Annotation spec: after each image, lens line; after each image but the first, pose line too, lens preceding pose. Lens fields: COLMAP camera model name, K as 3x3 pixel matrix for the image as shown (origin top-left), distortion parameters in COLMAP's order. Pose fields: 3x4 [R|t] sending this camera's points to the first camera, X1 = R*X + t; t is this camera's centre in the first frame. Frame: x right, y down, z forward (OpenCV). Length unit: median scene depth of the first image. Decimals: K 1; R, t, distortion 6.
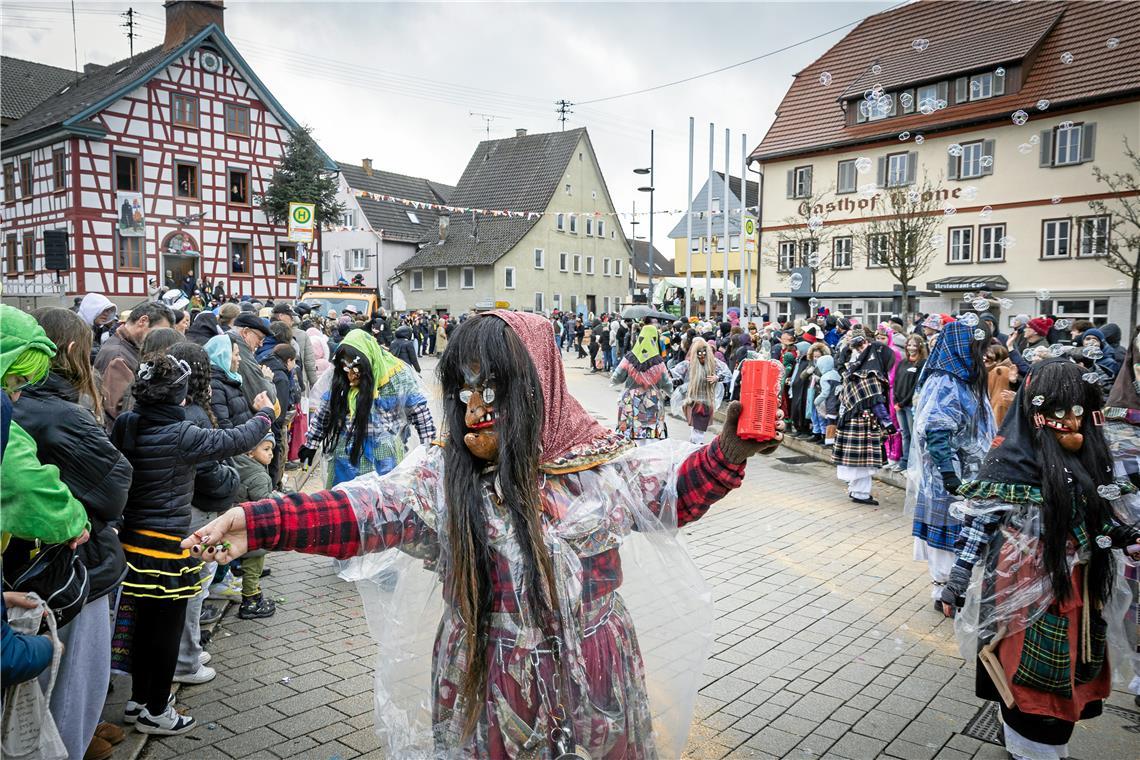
lens RADIAL K [[835.2, 0, 565.1], [0, 835.2, 372.1], [0, 0, 1]] dist [-0.028944, 0.022916]
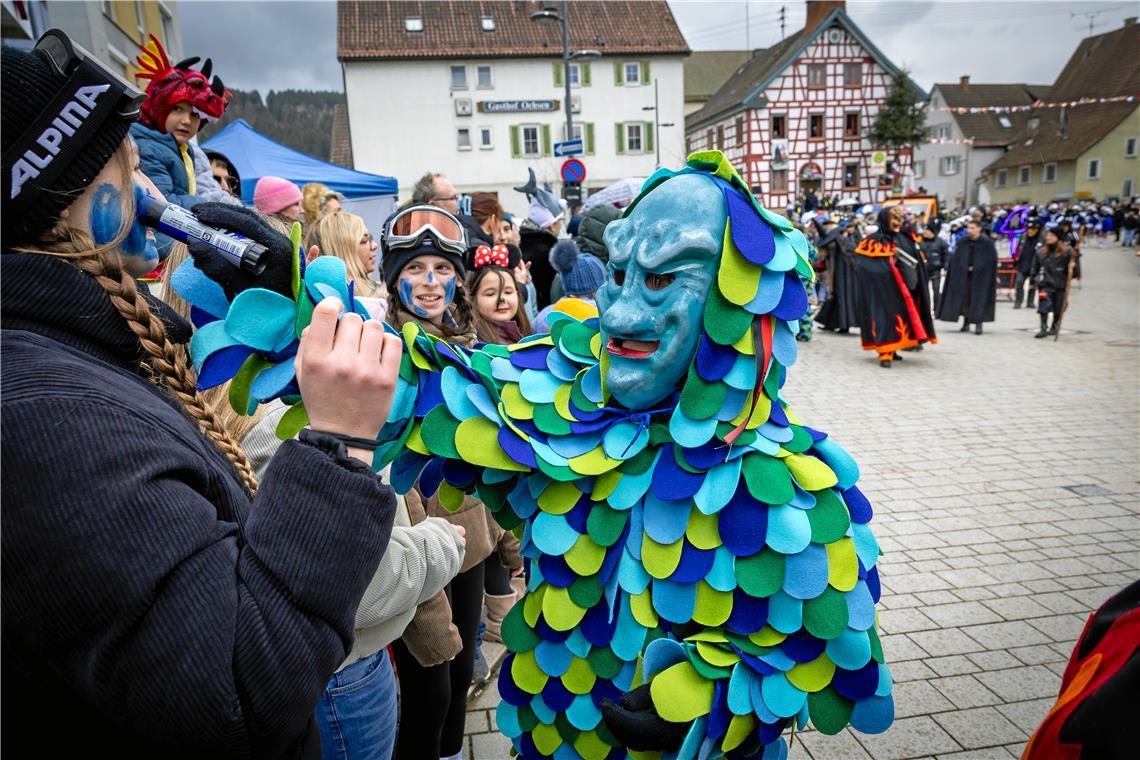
lens RADIAL K [[749.7, 0, 557.2], [0, 749.7, 387.6], [0, 0, 1]] dist [-0.006177, 0.001941]
pose [[0.729856, 0.094810, -0.676995, 0.148089], [0.011911, 0.988422, 0.151265, 0.020926], [0.683498, -0.118465, 0.720276, -0.317329]]
